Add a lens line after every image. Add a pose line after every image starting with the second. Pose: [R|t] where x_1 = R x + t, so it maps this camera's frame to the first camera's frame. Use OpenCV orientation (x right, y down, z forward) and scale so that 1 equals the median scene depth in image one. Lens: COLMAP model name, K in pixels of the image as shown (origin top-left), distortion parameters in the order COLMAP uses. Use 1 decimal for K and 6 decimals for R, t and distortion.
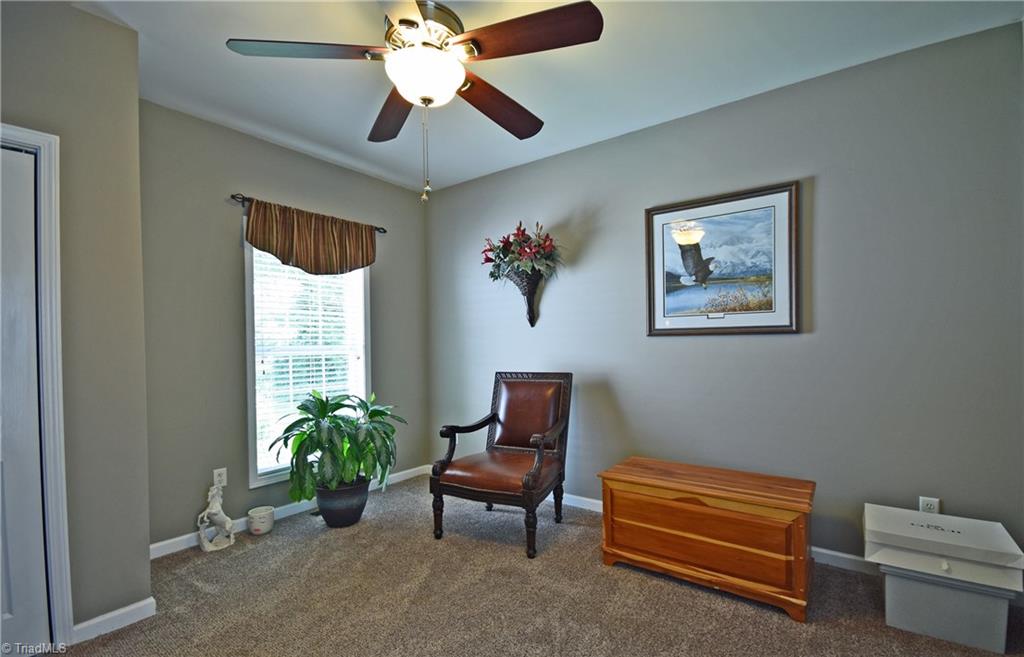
lens RADIAL K [[449.3, 0, 509.8], [0, 449.3, 342.8], [0, 0, 1]] dist [-0.001188, -0.000361]
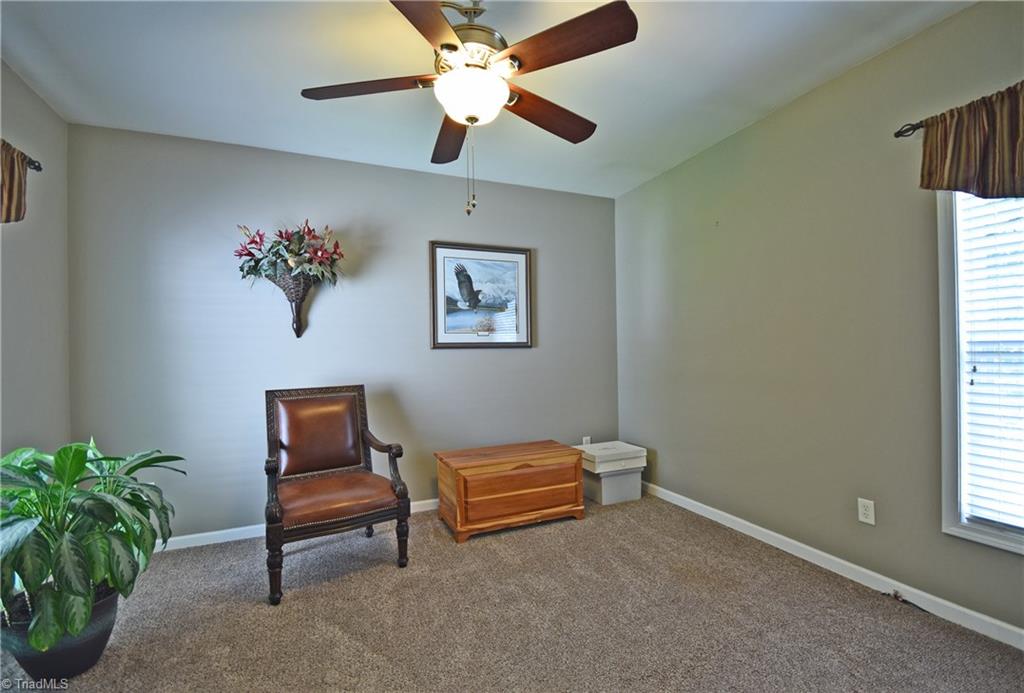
lens RADIAL K [[435.4, 0, 512.0], [0, 435.4, 346.5], [0, 0, 1]] dist [-0.002100, -0.000343]
pose [[0.525187, 0.014625, 0.850861, -0.602375], [0.010224, 0.999672, -0.023493, 0.009051], [-0.850925, 0.021038, 0.524865, 0.245326]]
